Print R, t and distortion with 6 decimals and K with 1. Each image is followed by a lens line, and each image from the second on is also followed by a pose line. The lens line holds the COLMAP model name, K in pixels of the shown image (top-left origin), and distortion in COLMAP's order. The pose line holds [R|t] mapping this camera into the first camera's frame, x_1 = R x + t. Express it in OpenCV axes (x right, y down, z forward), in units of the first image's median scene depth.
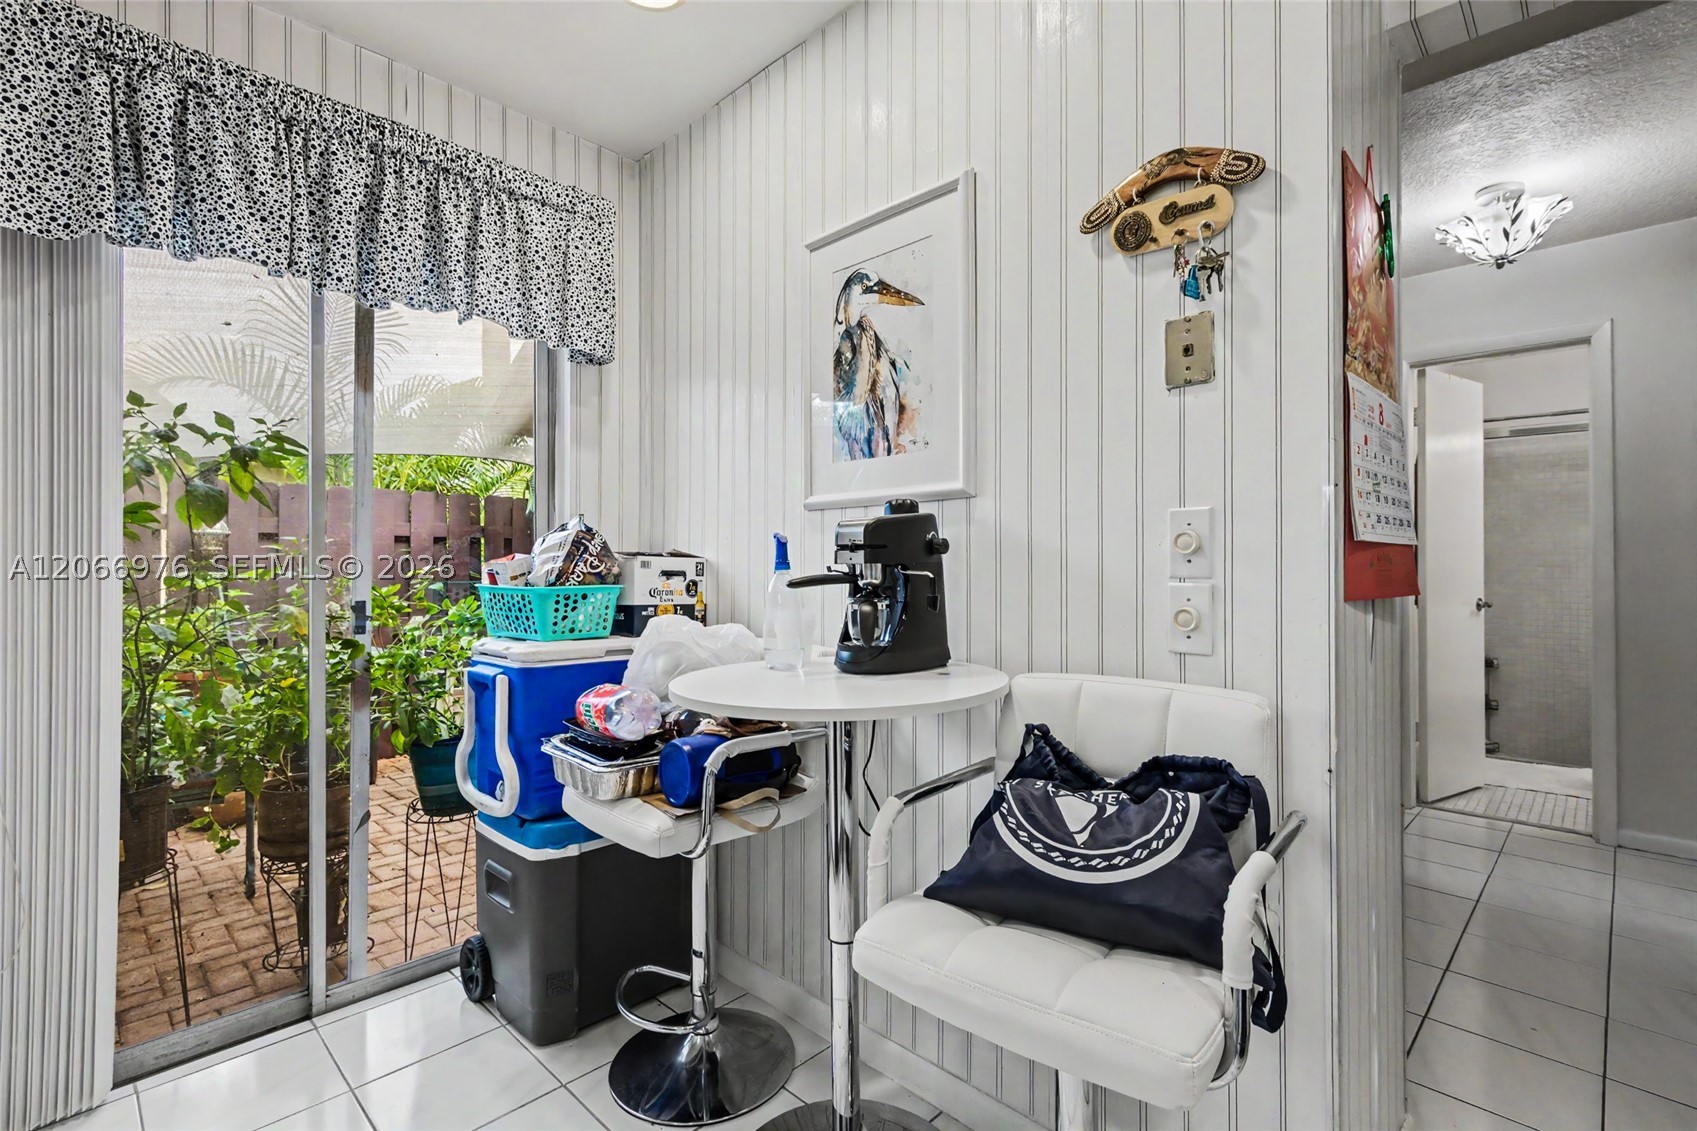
lens RADIAL K [[796.0, 0, 849.4], [0, 796.0, 560.5], [0, 0, 1]] dist [0.019108, 0.000219]
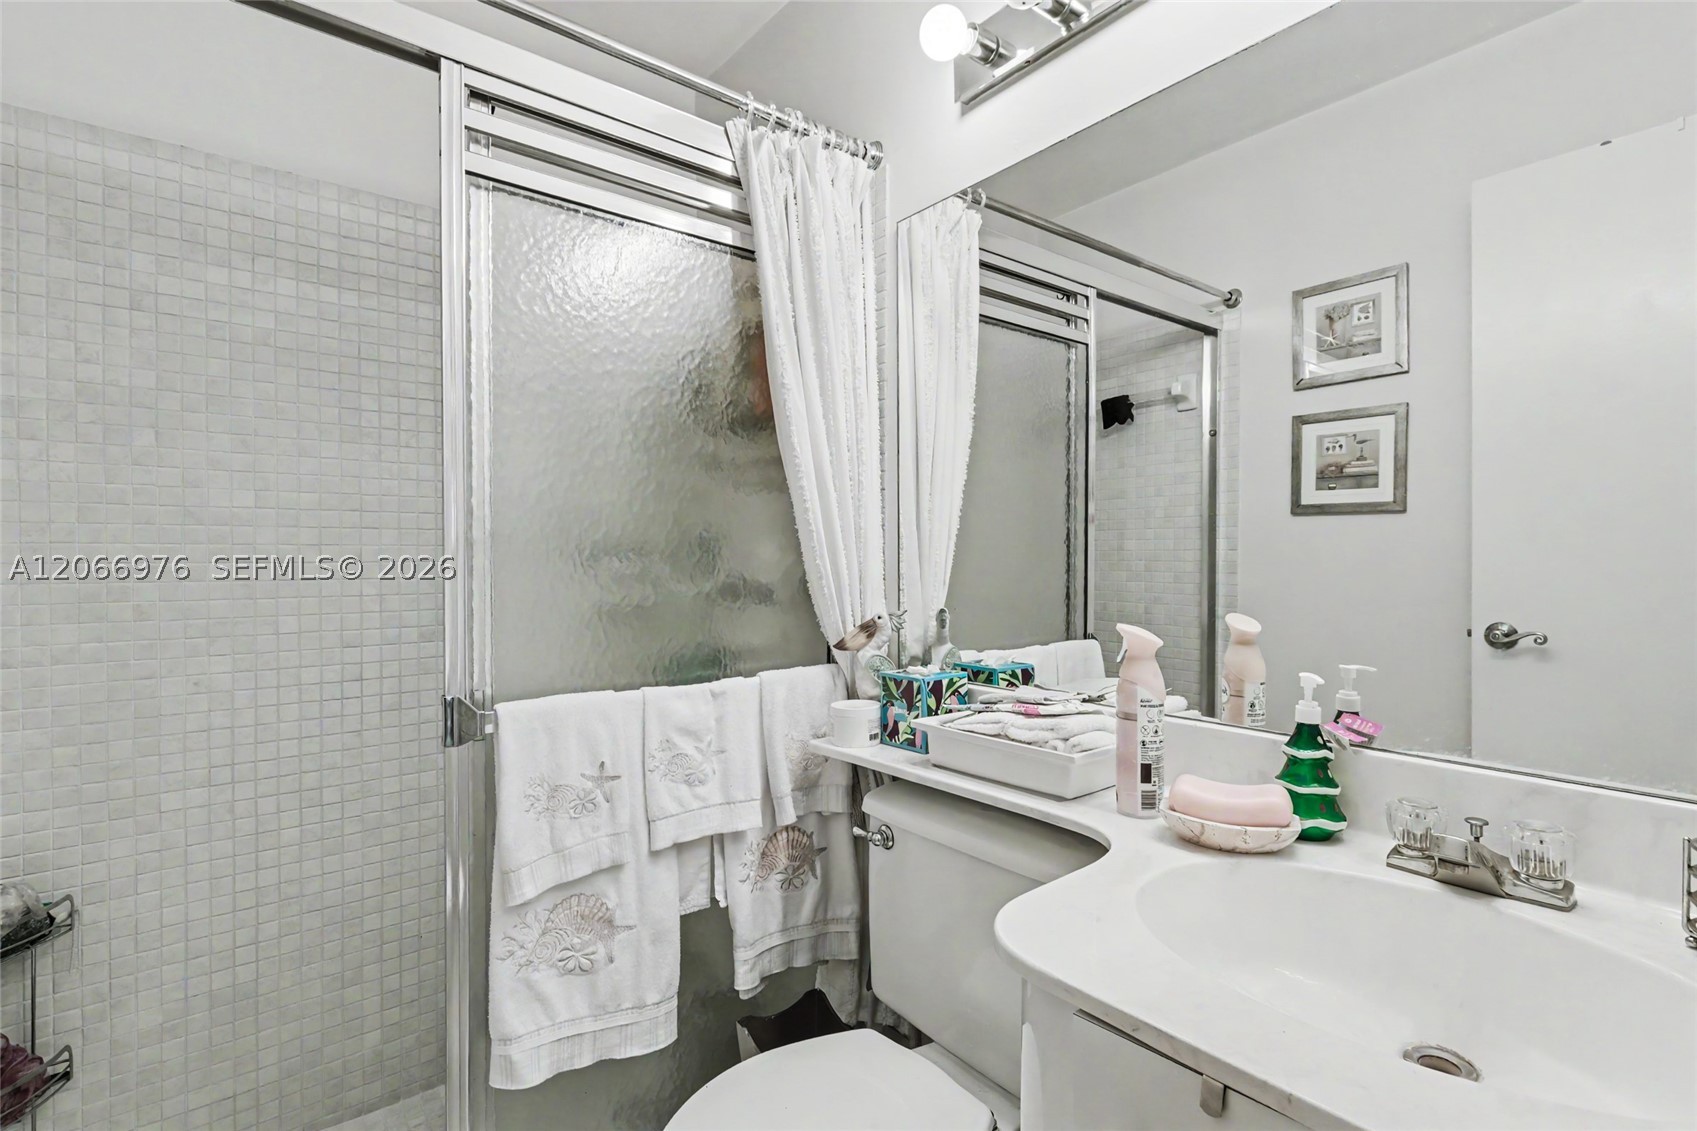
lens RADIAL K [[796.0, 0, 849.4], [0, 796.0, 560.5], [0, 0, 1]] dist [0.019108, 0.000219]
pose [[0.120132, -0.002769, 0.992754, 0.495812], [0.003642, 0.999991, 0.002349, 0.005755], [-0.992751, 0.003334, 0.120141, 0.621141]]
